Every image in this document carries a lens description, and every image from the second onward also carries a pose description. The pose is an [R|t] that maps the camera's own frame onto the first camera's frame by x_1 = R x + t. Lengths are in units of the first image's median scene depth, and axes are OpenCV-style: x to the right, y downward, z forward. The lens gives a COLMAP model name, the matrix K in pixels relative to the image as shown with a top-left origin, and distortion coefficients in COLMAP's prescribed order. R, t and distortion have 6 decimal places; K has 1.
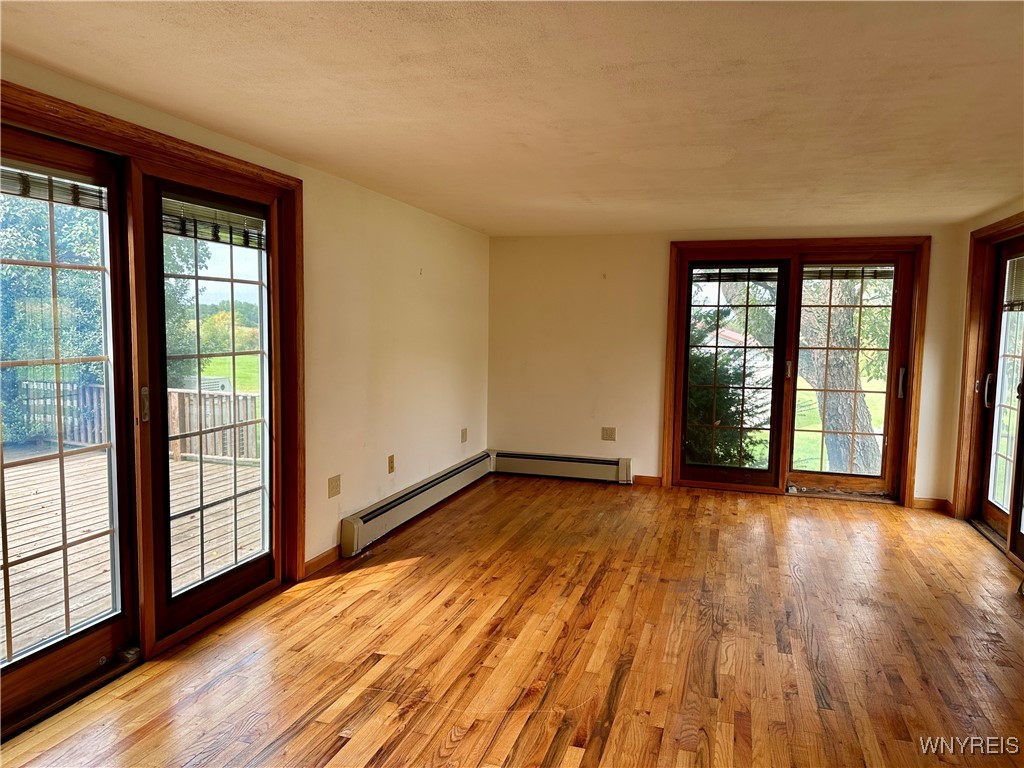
lens RADIAL K [[719.5, 0, 512.5], [0, 719.5, 382.2], [0, 0, 1]] dist [0.137302, -0.210564]
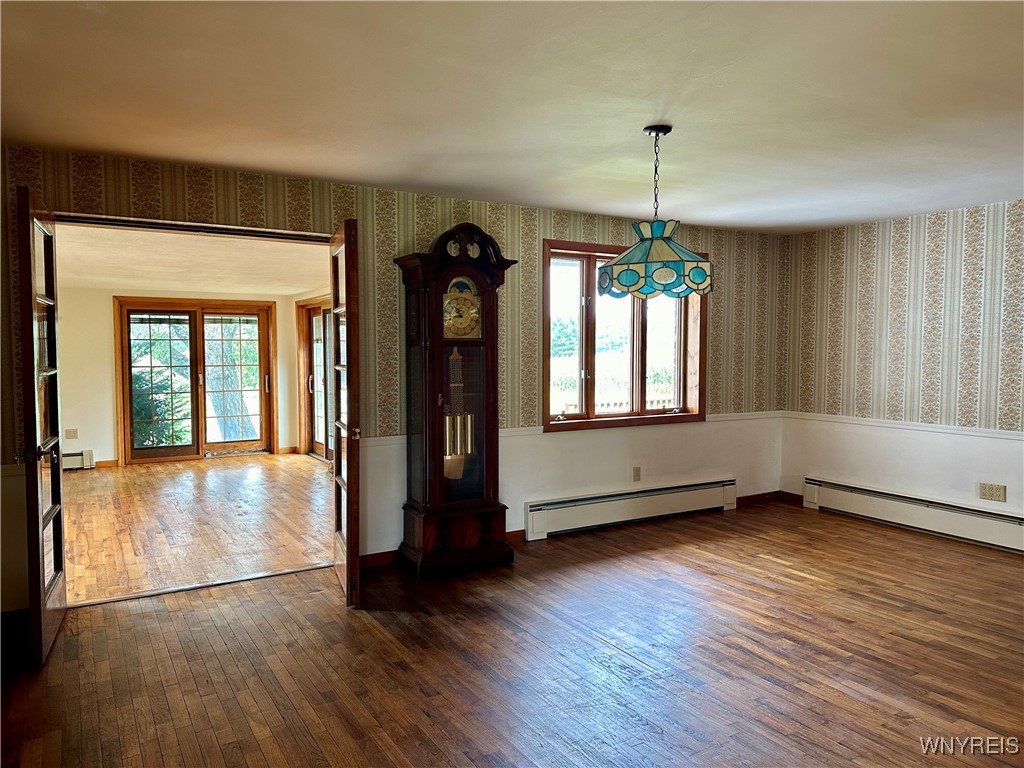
lens RADIAL K [[719.5, 0, 512.5], [0, 719.5, 382.2], [0, 0, 1]] dist [0.137302, -0.210564]
pose [[0.672266, -0.047836, 0.738762, -0.344256], [0.093047, 0.995456, -0.020215, 0.084137], [-0.734439, 0.082330, 0.673663, -0.574016]]
